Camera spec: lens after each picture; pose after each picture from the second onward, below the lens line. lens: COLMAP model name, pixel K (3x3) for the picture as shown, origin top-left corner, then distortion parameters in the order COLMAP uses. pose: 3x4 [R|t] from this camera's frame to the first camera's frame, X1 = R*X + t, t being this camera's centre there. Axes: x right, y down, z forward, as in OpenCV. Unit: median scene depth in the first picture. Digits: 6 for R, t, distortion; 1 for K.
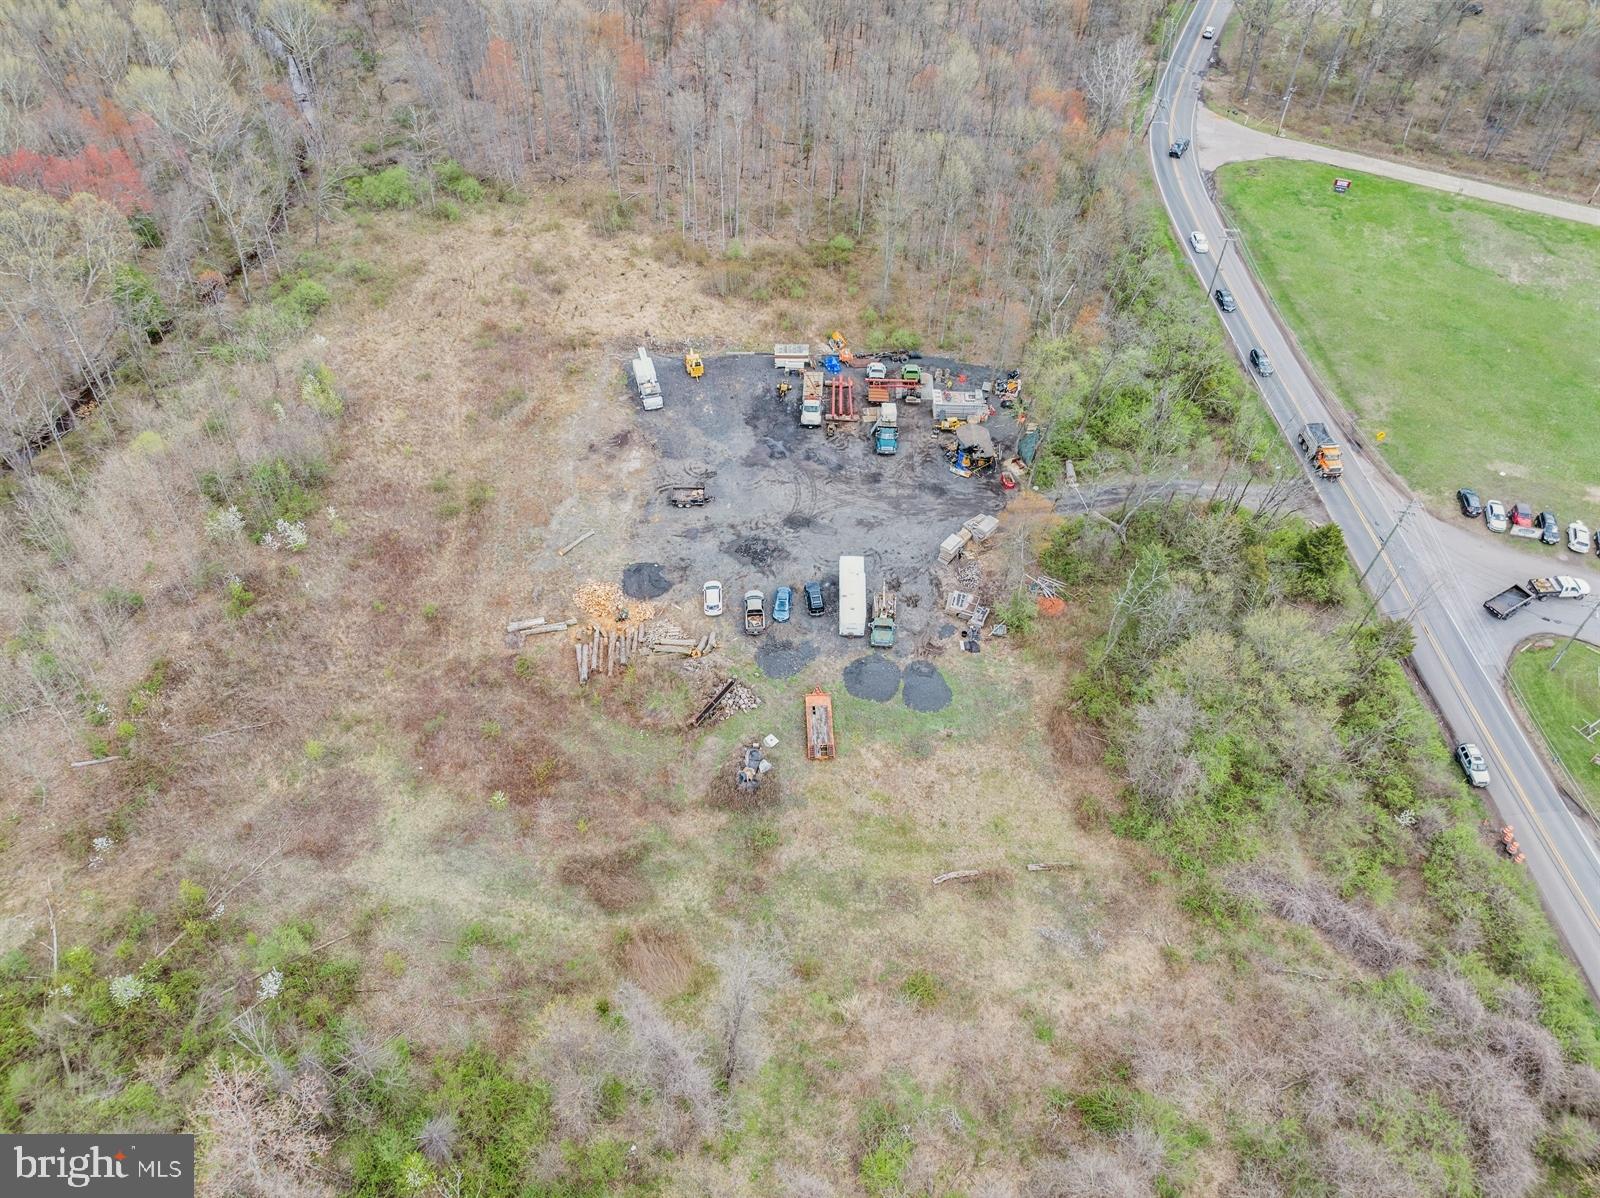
lens RADIAL K [[1120.0, 0, 798.4], [0, 1120.0, 597.7], [0, 0, 1]] dist [-0.027100, -0.014010]
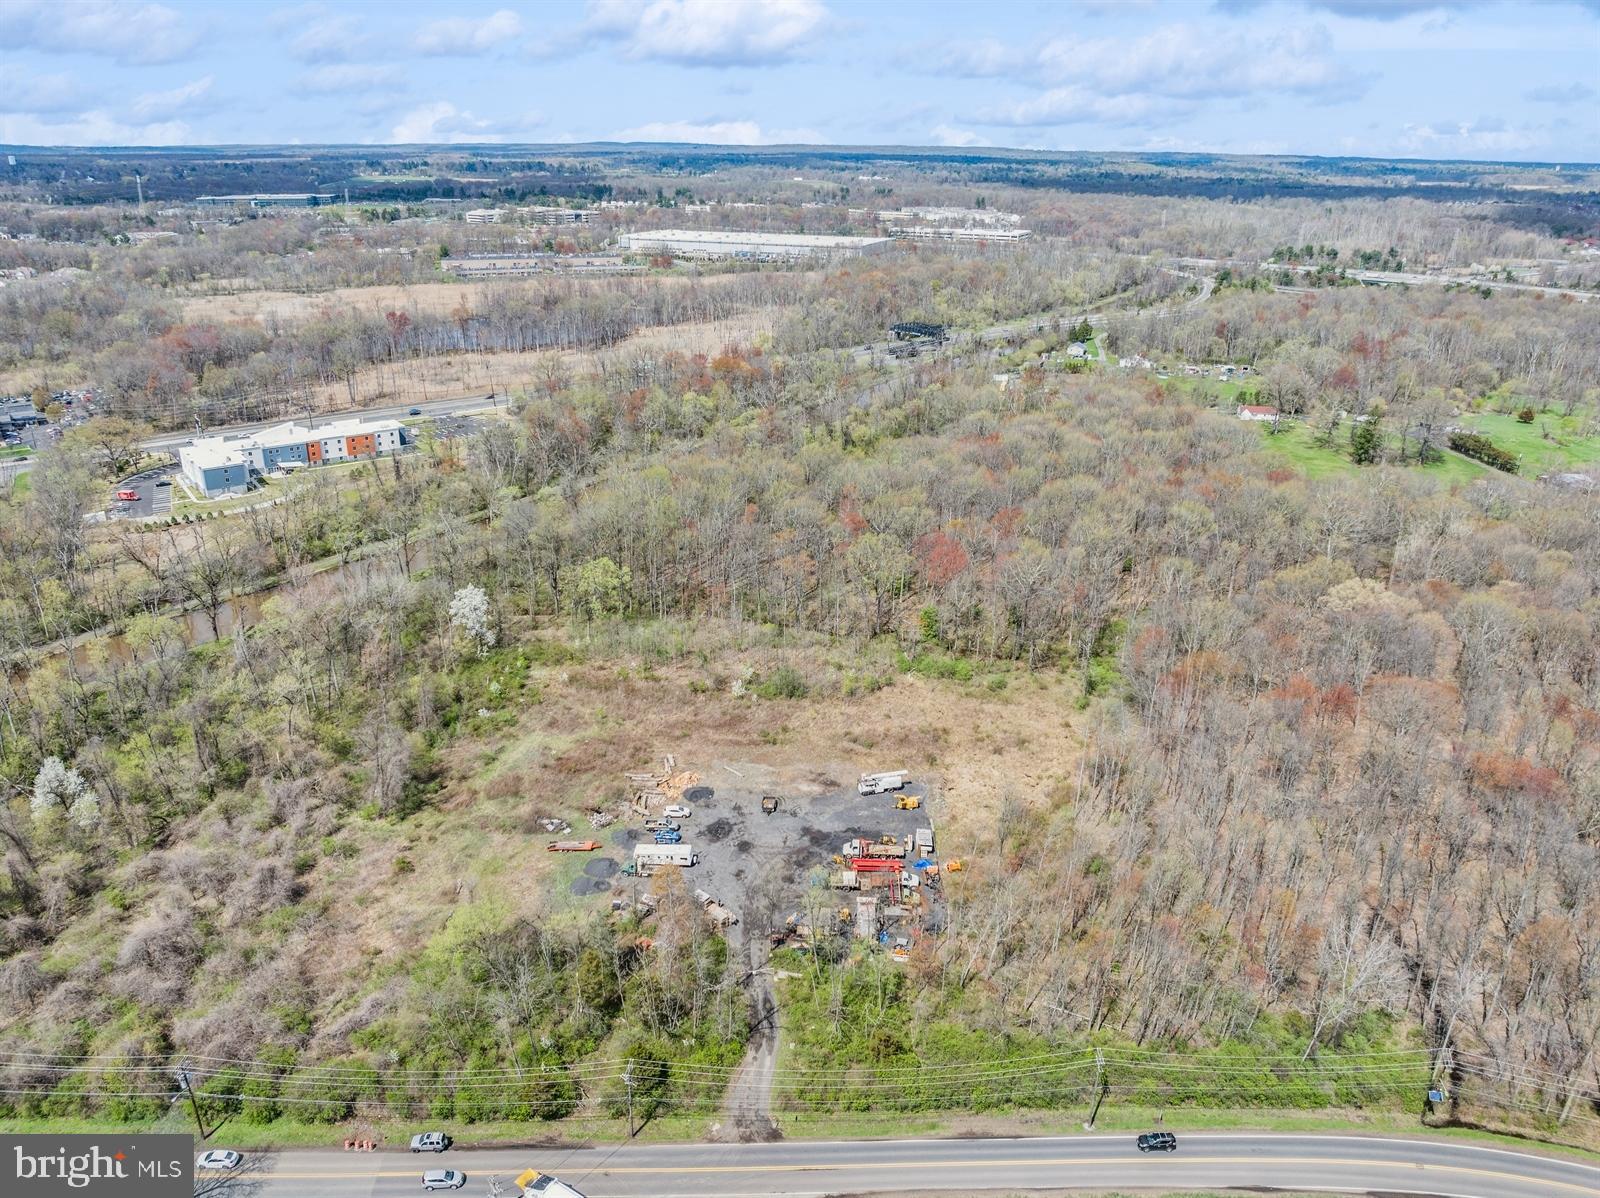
lens RADIAL K [[1118.6, 0, 797.0], [0, 1118.6, 631.3], [0, 0, 1]] dist [-0.028063, -0.005550]
pose [[-0.026661, 0.386373, -0.921957, 1.280181], [-0.737619, 0.614875, 0.279011, -0.722637], [0.674691, 0.687492, 0.268603, 0.452772]]
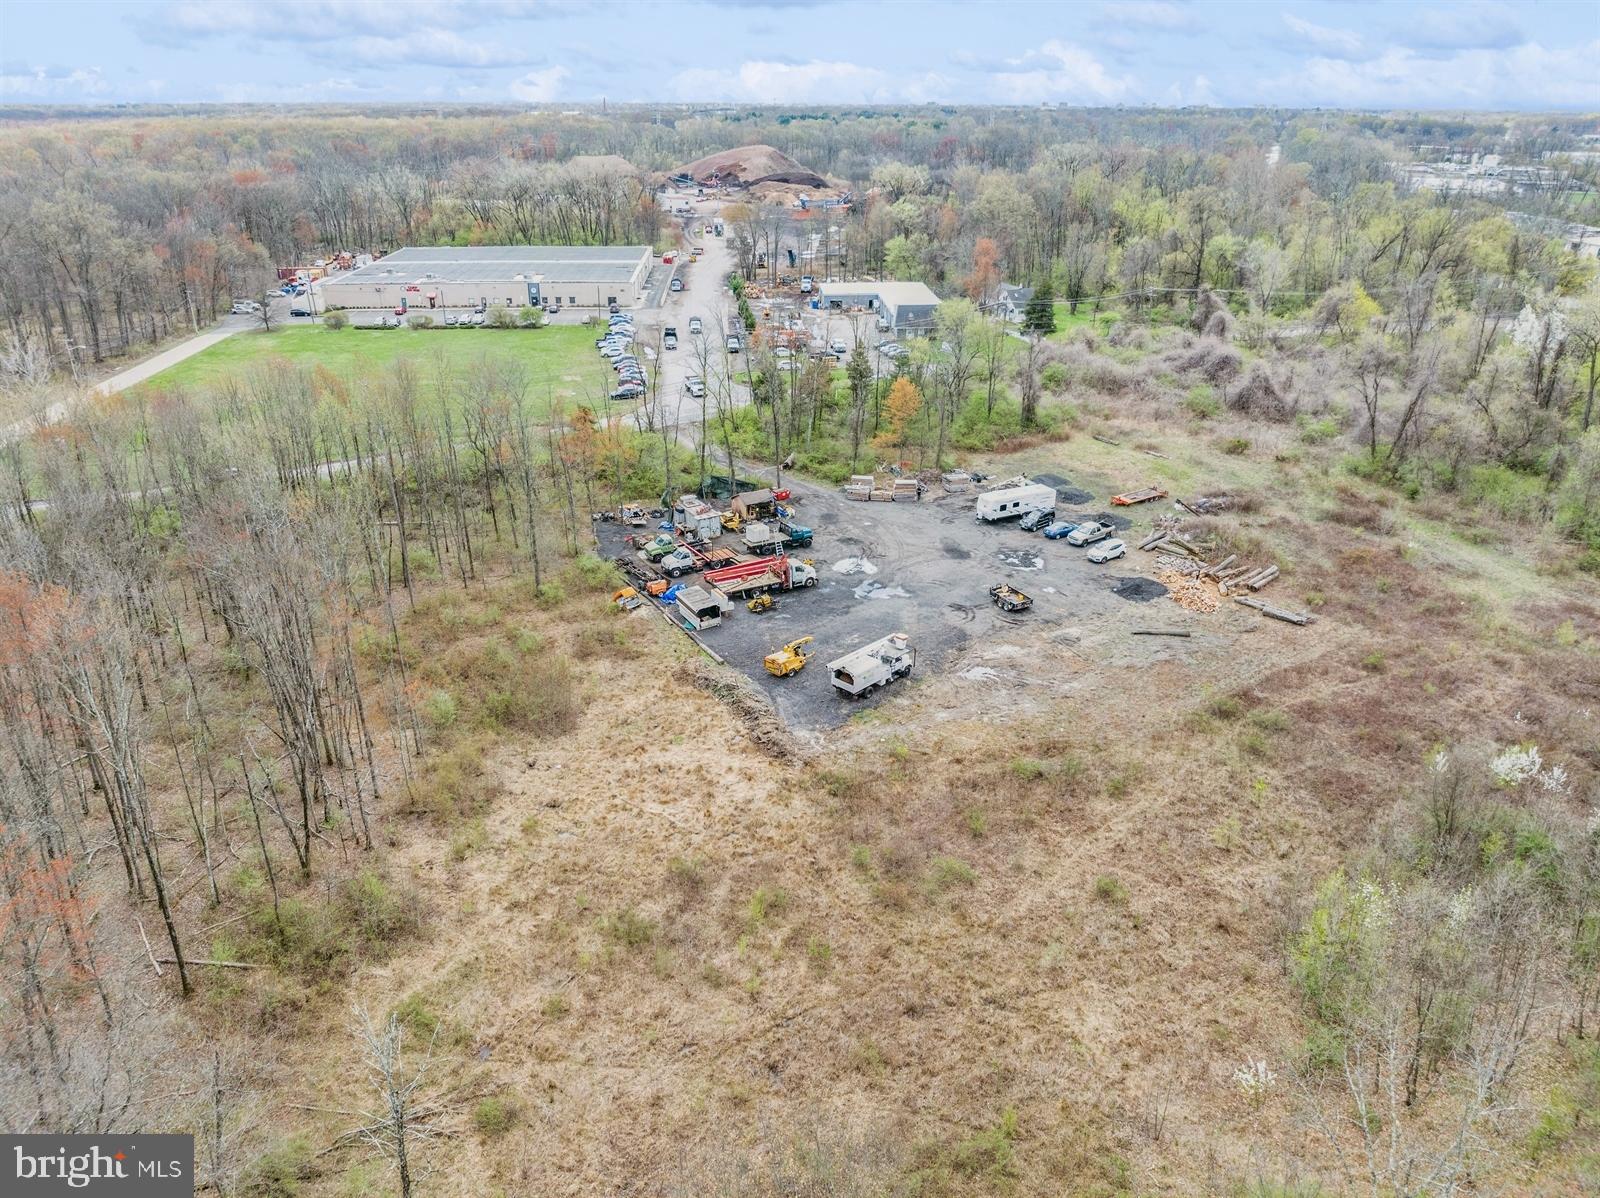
lens RADIAL K [[1120.0, 0, 798.4], [0, 1120.0, 597.7], [0, 0, 1]] dist [-0.027100, -0.014010]
pose [[-0.515029, -0.363417, 0.776320, -0.670996], [0.620048, 0.467386, 0.630151, -0.721991], [-0.591849, 0.805902, -0.015381, 1.133770]]
